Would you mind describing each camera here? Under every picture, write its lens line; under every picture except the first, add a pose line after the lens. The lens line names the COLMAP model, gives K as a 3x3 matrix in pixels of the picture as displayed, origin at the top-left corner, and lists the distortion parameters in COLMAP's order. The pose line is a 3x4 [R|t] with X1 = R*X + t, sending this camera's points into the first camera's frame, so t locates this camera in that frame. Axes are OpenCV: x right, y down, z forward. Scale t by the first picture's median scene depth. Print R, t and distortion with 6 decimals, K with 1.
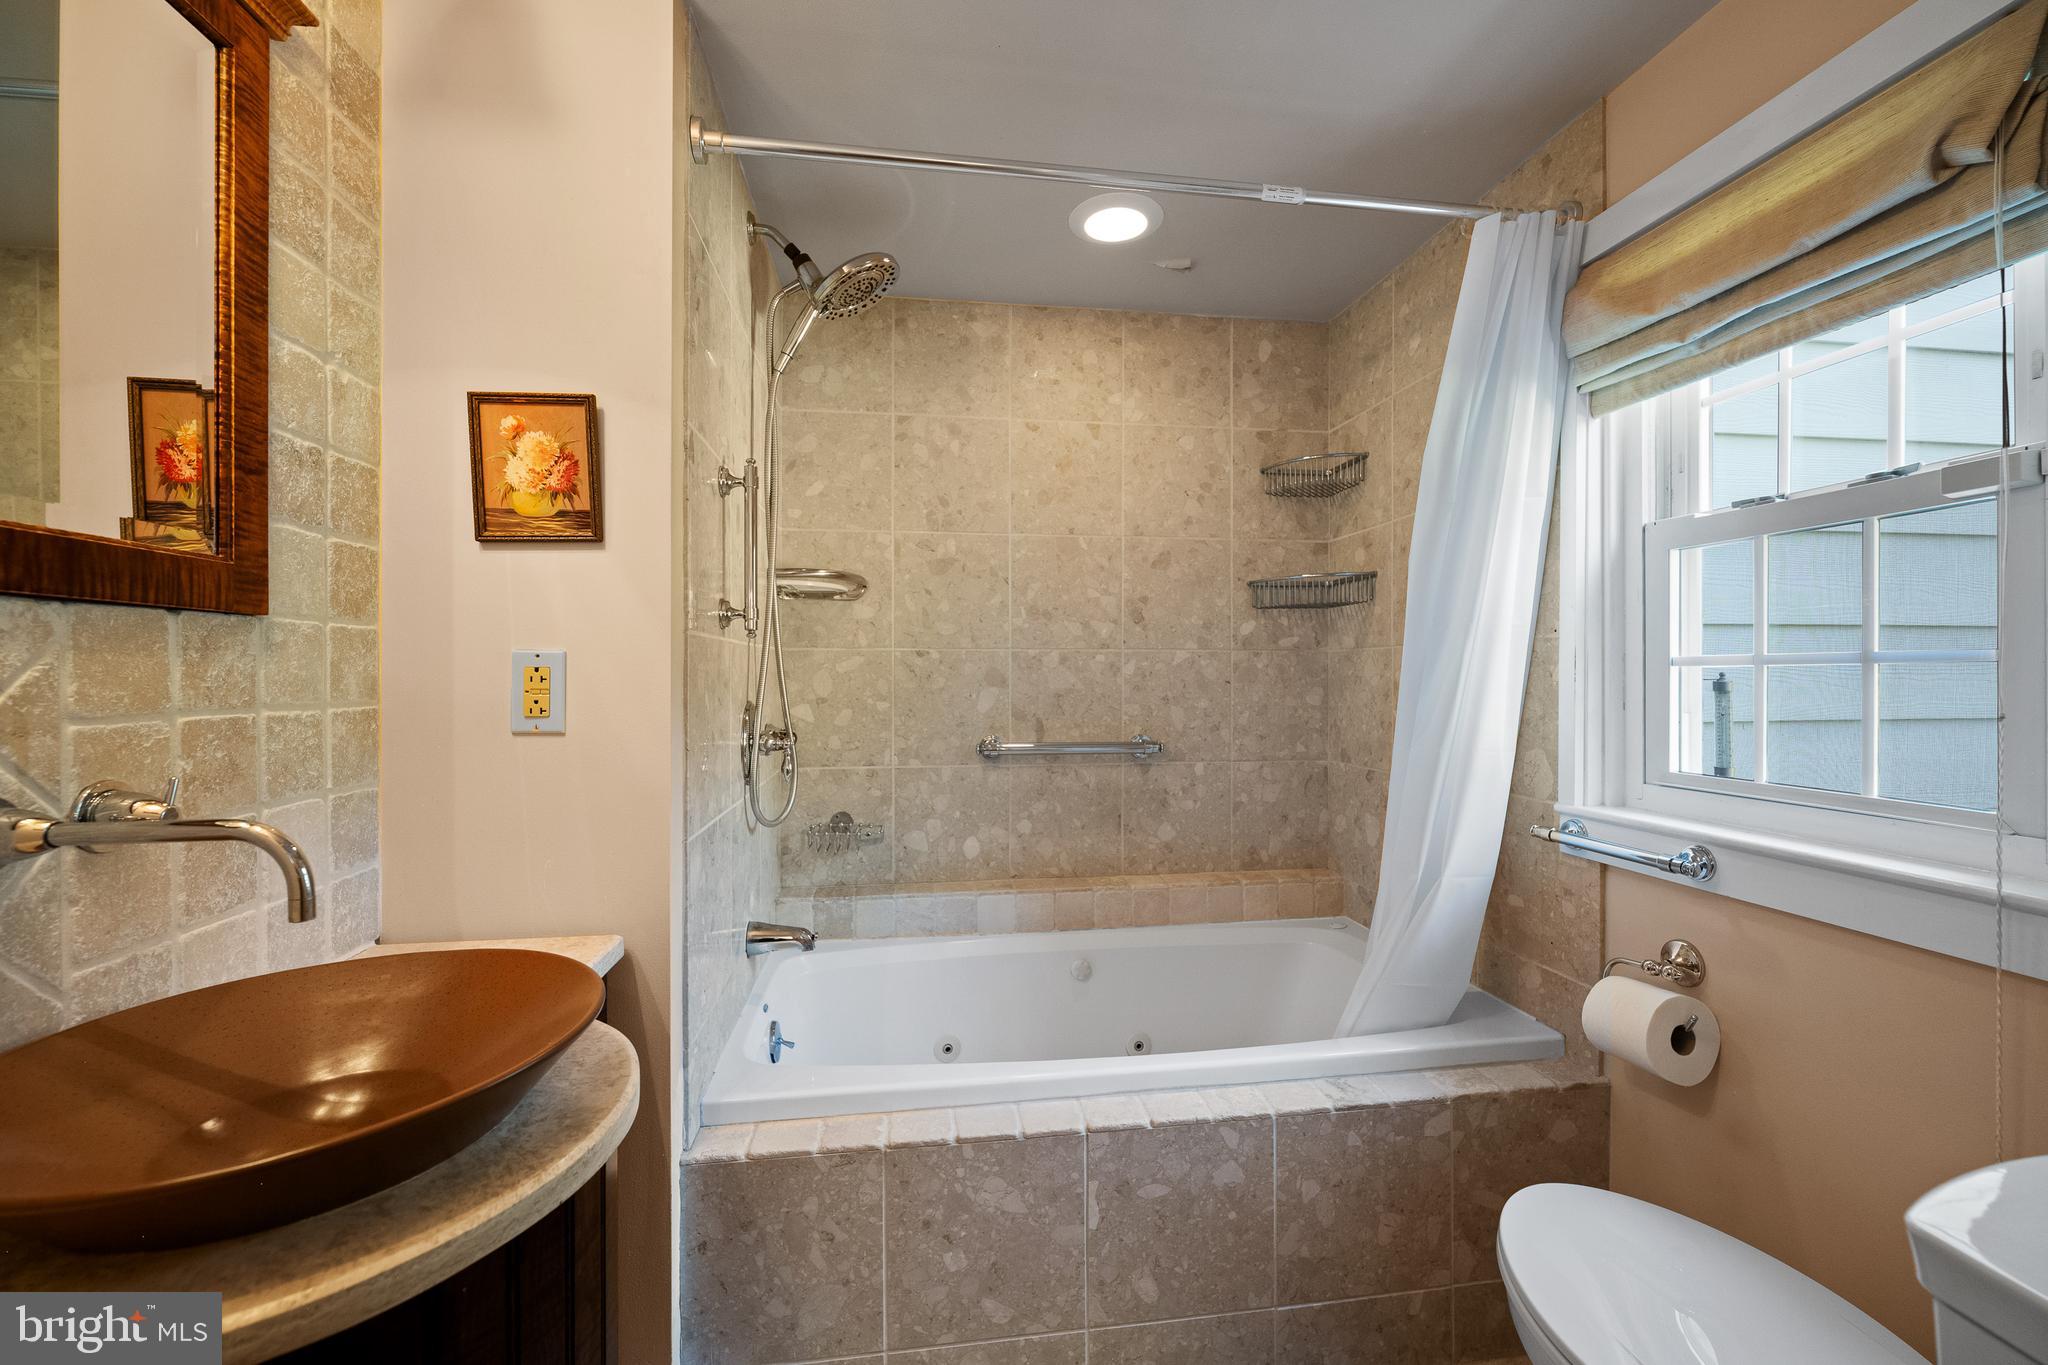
lens RADIAL K [[790.1, 0, 1036.3], [0, 790.1, 677.5], [0, 0, 1]] dist [-0.005698, 0.000606]
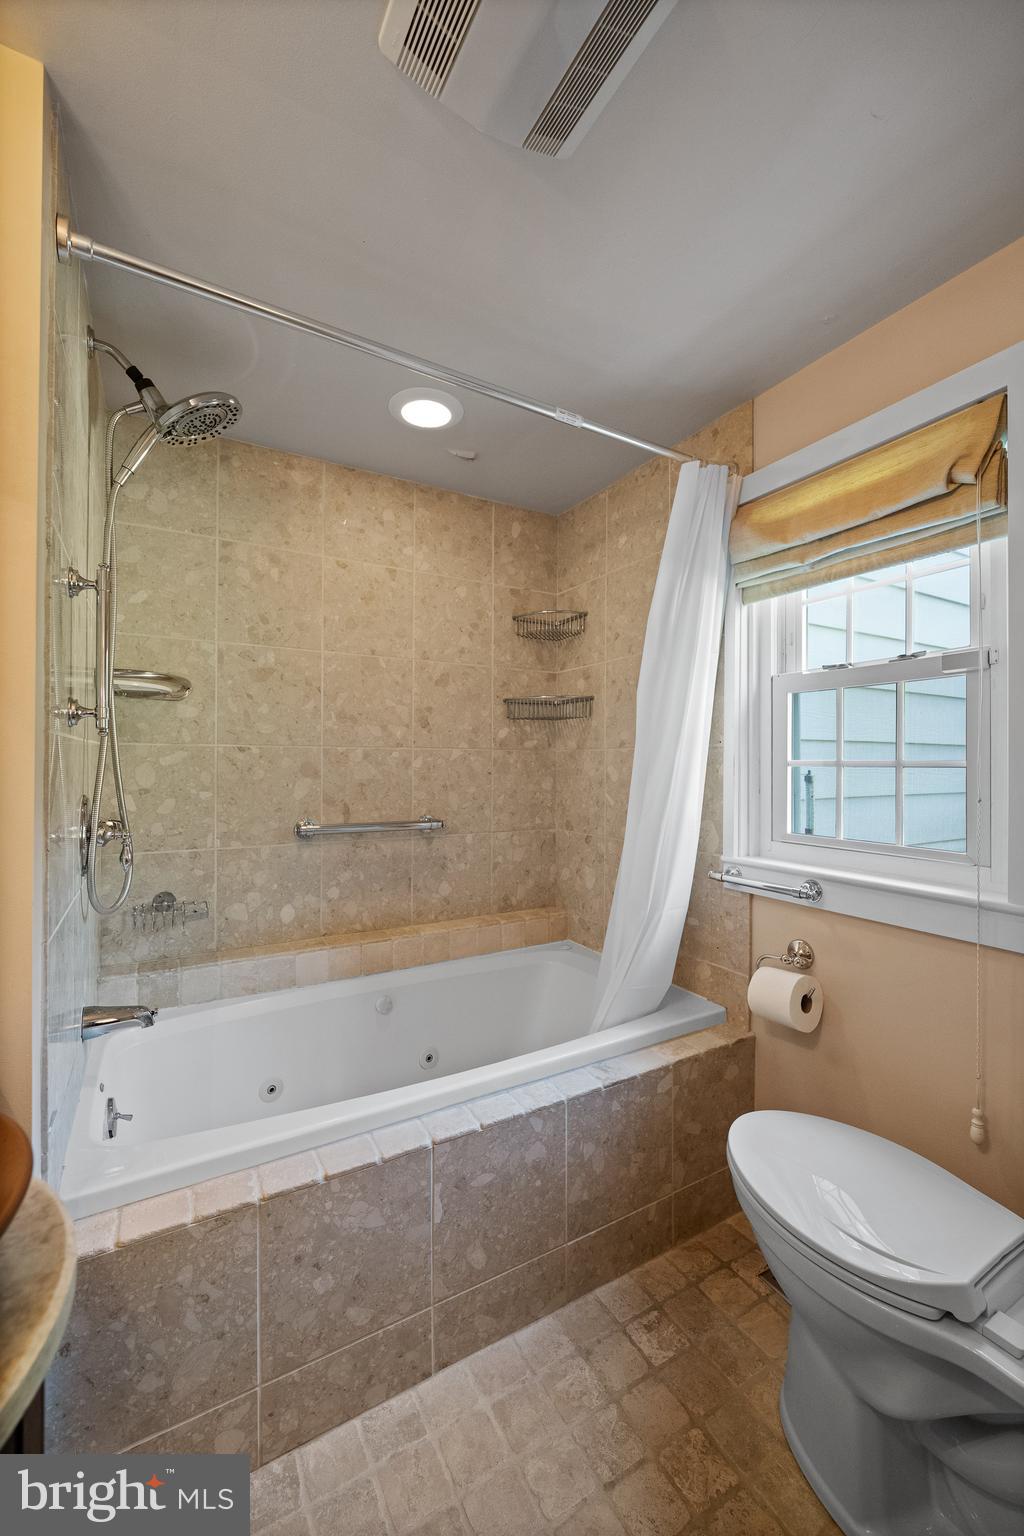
lens RADIAL K [[592.6, 0, 515.4], [0, 592.6, 763.2], [0, 0, 1]] dist [-0.005698, 0.000606]
pose [[0.934173, 0.005442, 0.356778, -0.115240], [-0.004629, 0.999984, -0.003133, -0.012781], [-0.356790, 0.001276, 0.934184, 0.072246]]
